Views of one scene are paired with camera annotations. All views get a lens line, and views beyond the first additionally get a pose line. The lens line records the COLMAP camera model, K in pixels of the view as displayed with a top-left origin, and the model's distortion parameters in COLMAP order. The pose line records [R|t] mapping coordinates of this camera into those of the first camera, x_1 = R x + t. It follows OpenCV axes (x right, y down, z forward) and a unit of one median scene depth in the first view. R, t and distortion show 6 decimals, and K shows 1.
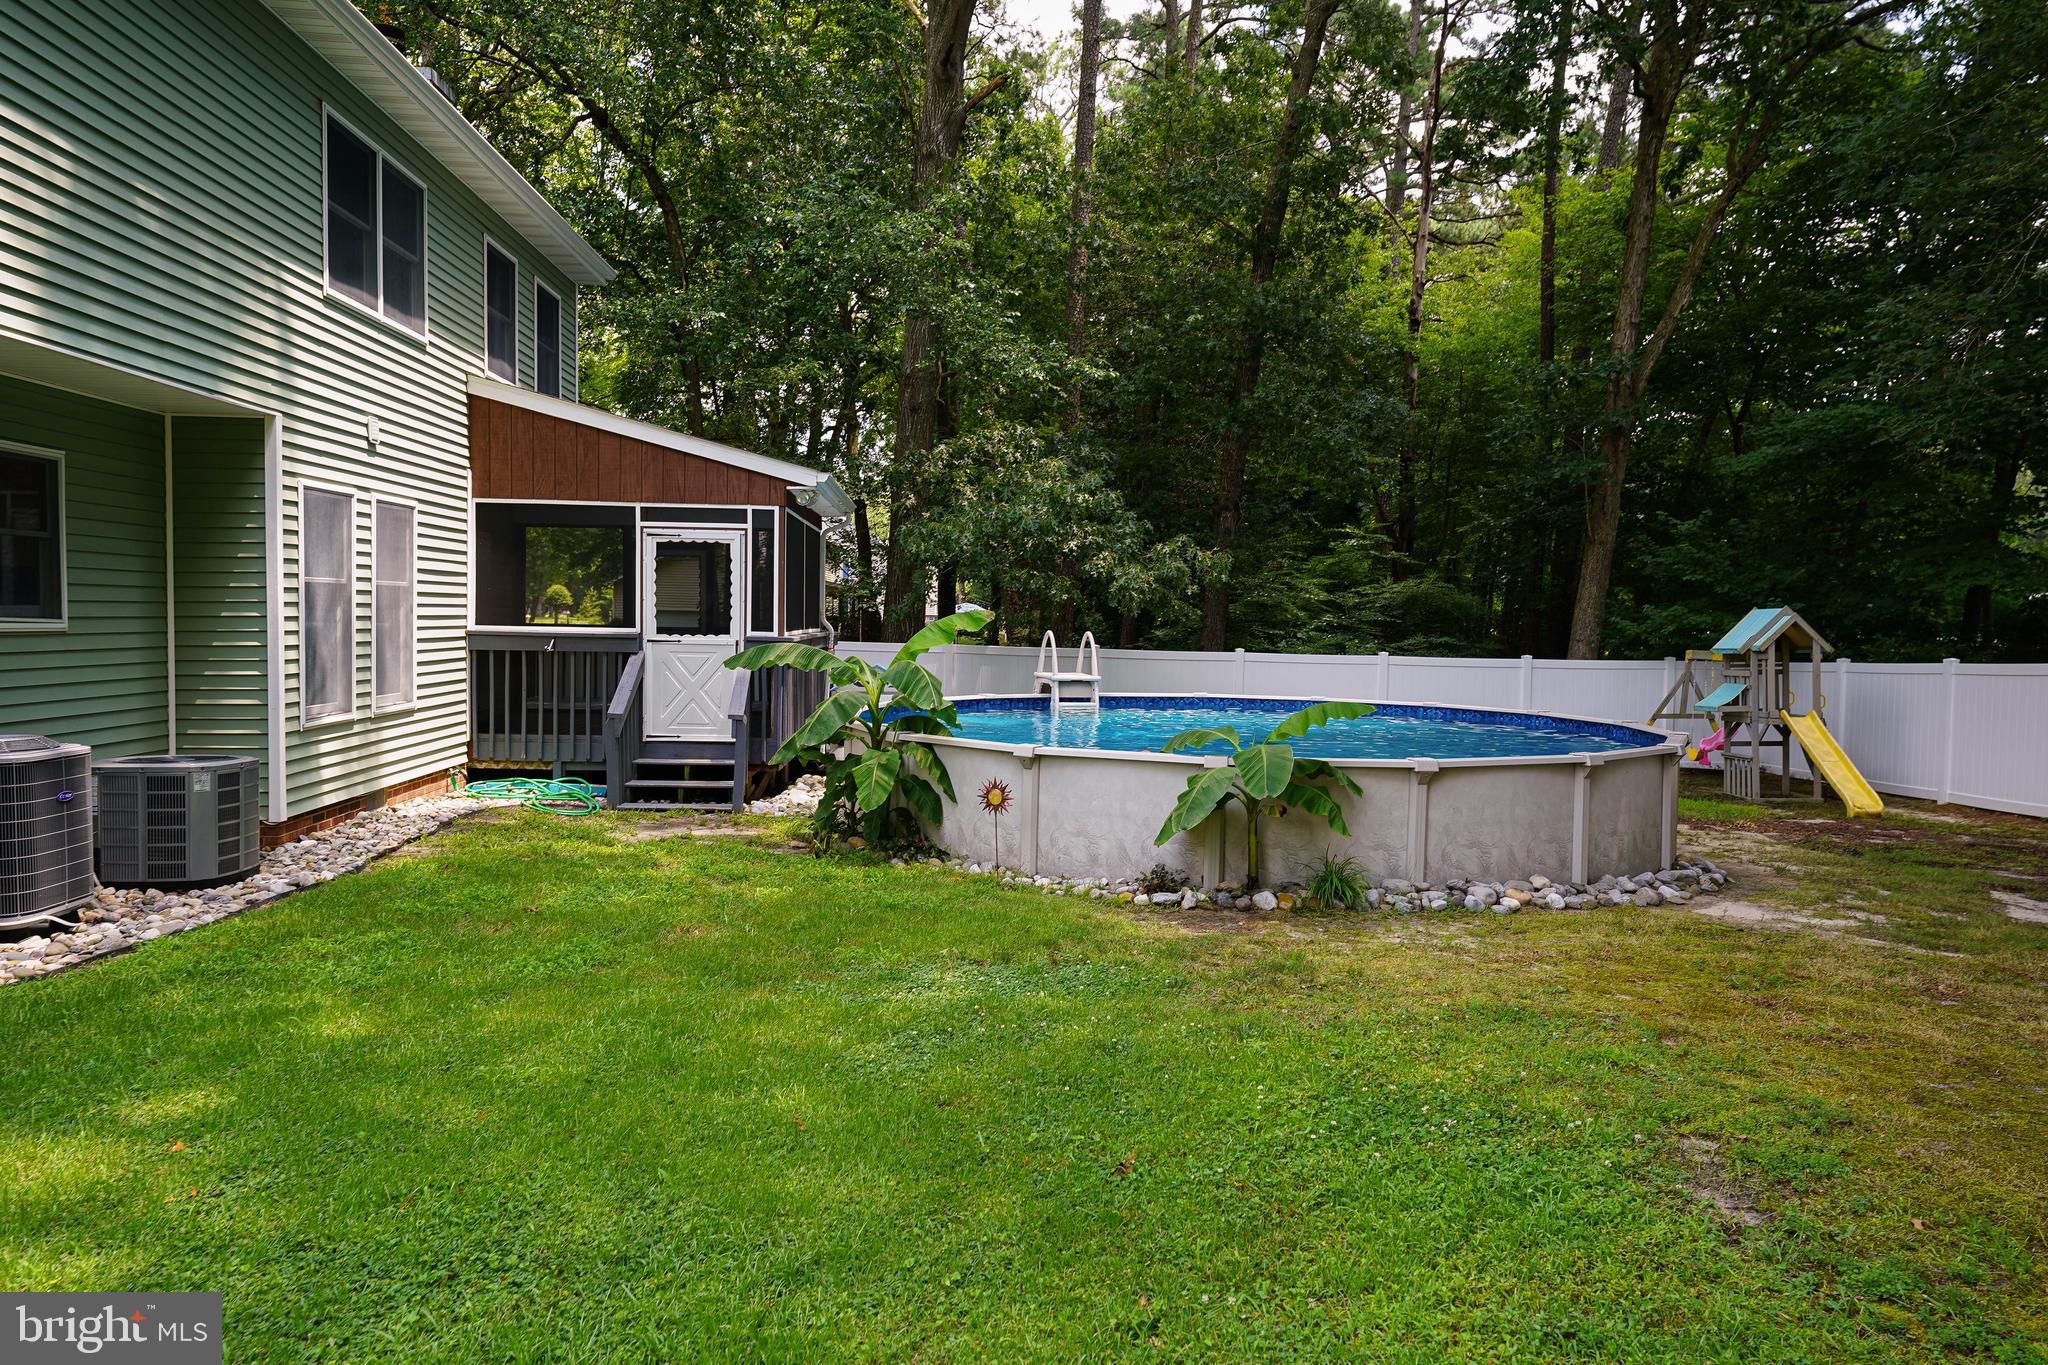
lens RADIAL K [[1363.4, 0, 1024.0], [0, 1363.4, 682.5], [0, 0, 1]] dist [0.030878, 0.000276]
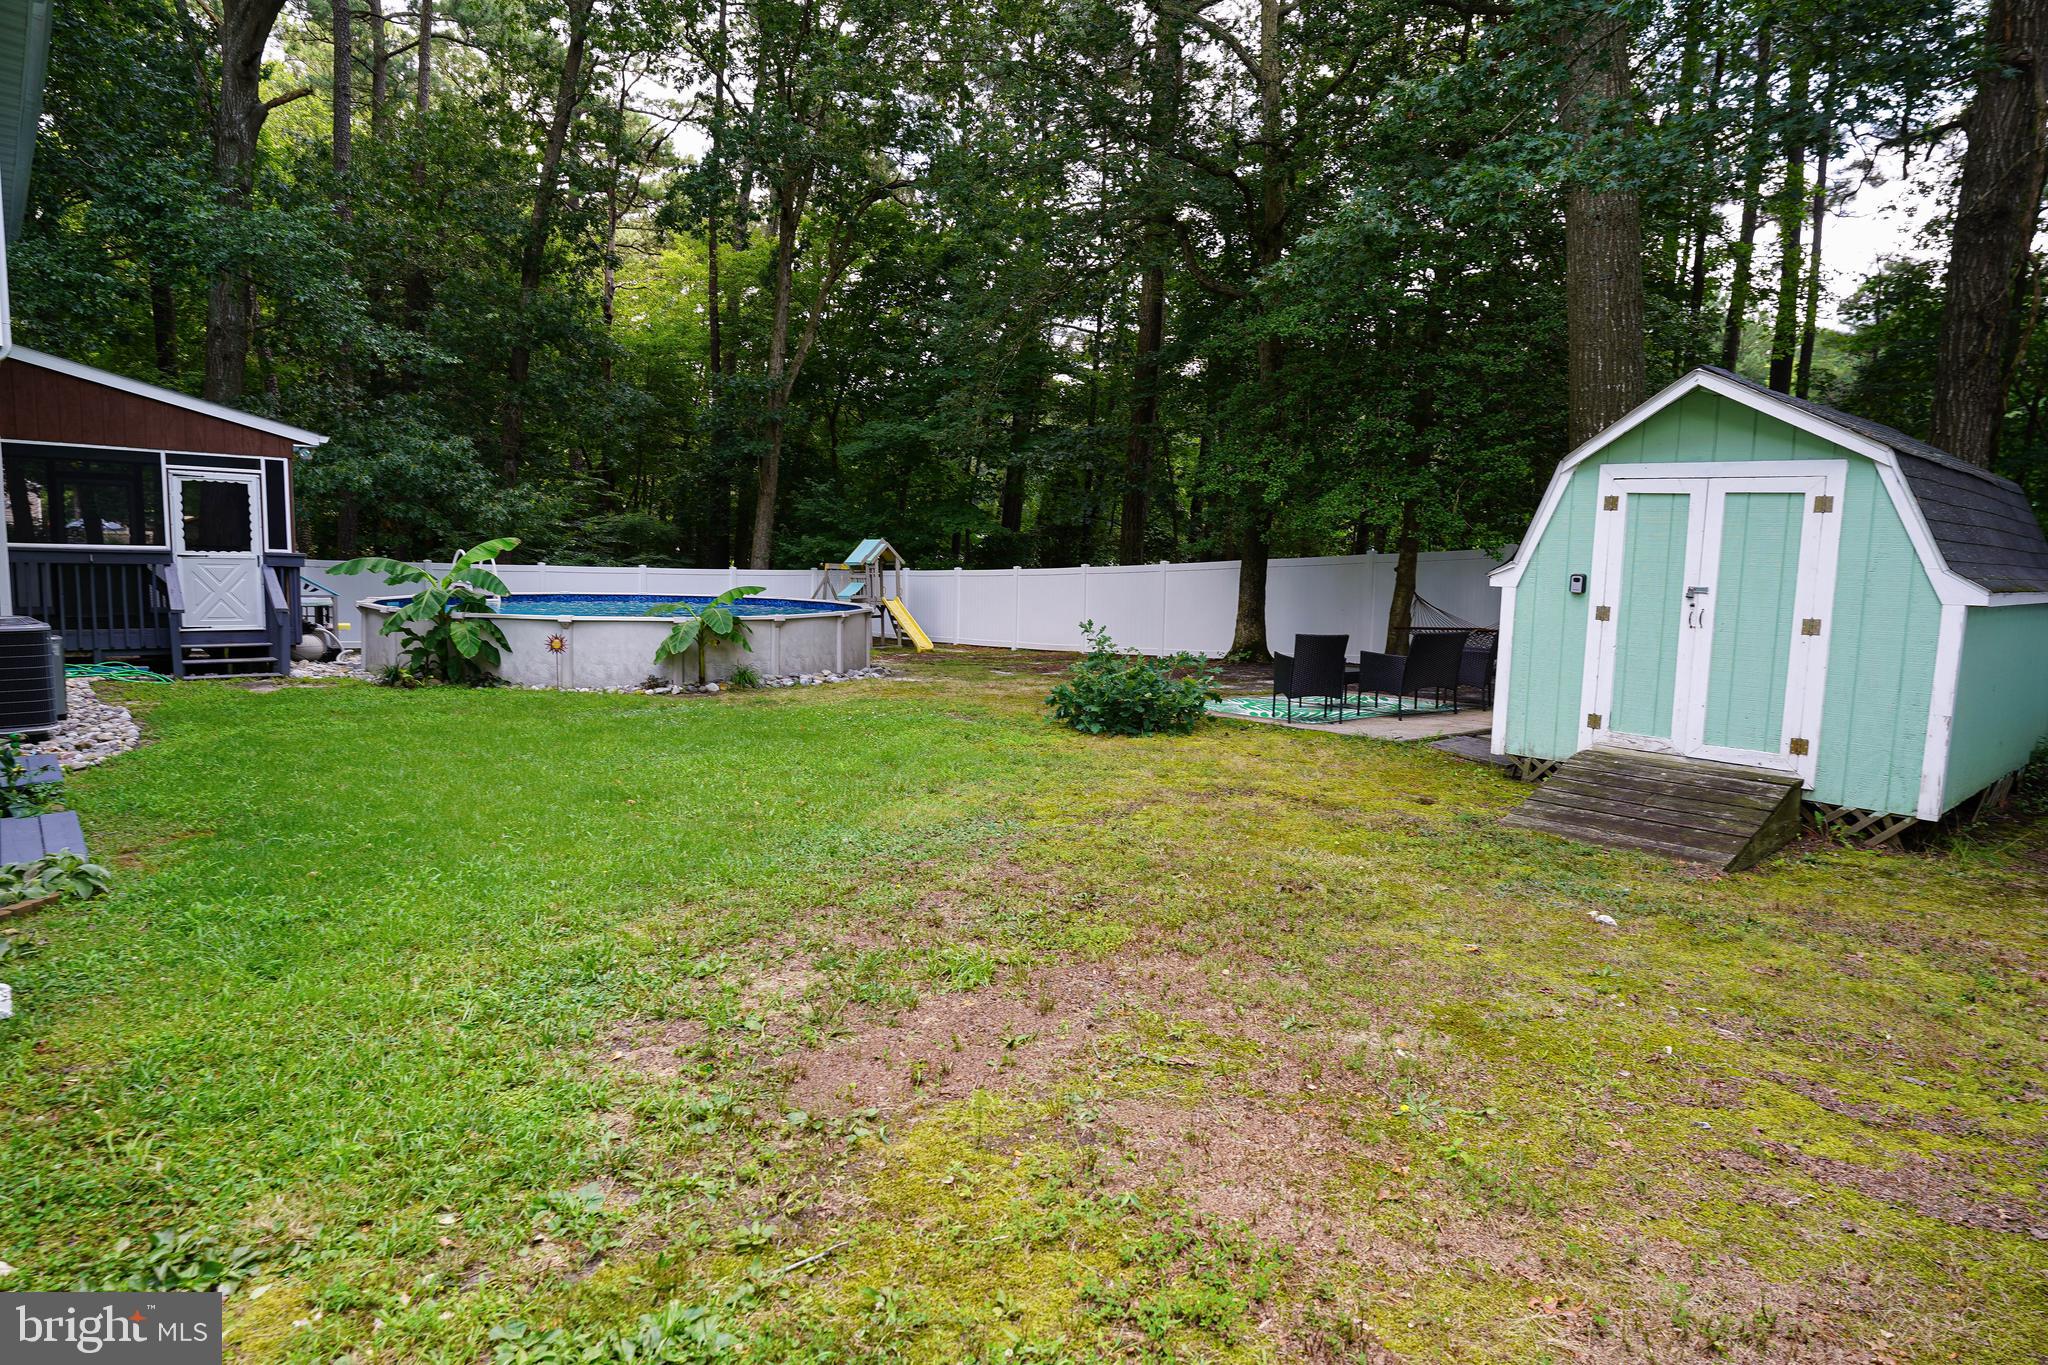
lens RADIAL K [[1122.6, 0, 1024.0], [0, 1122.6, 682.5], [0, 0, 1]] dist [0.000681, 0.000115]
pose [[0.778851, -0.067306, 0.623587, -0.322146], [0.017406, 0.996162, 0.085779, 0.012884], [-0.626967, -0.055955, 0.777033, -0.367480]]
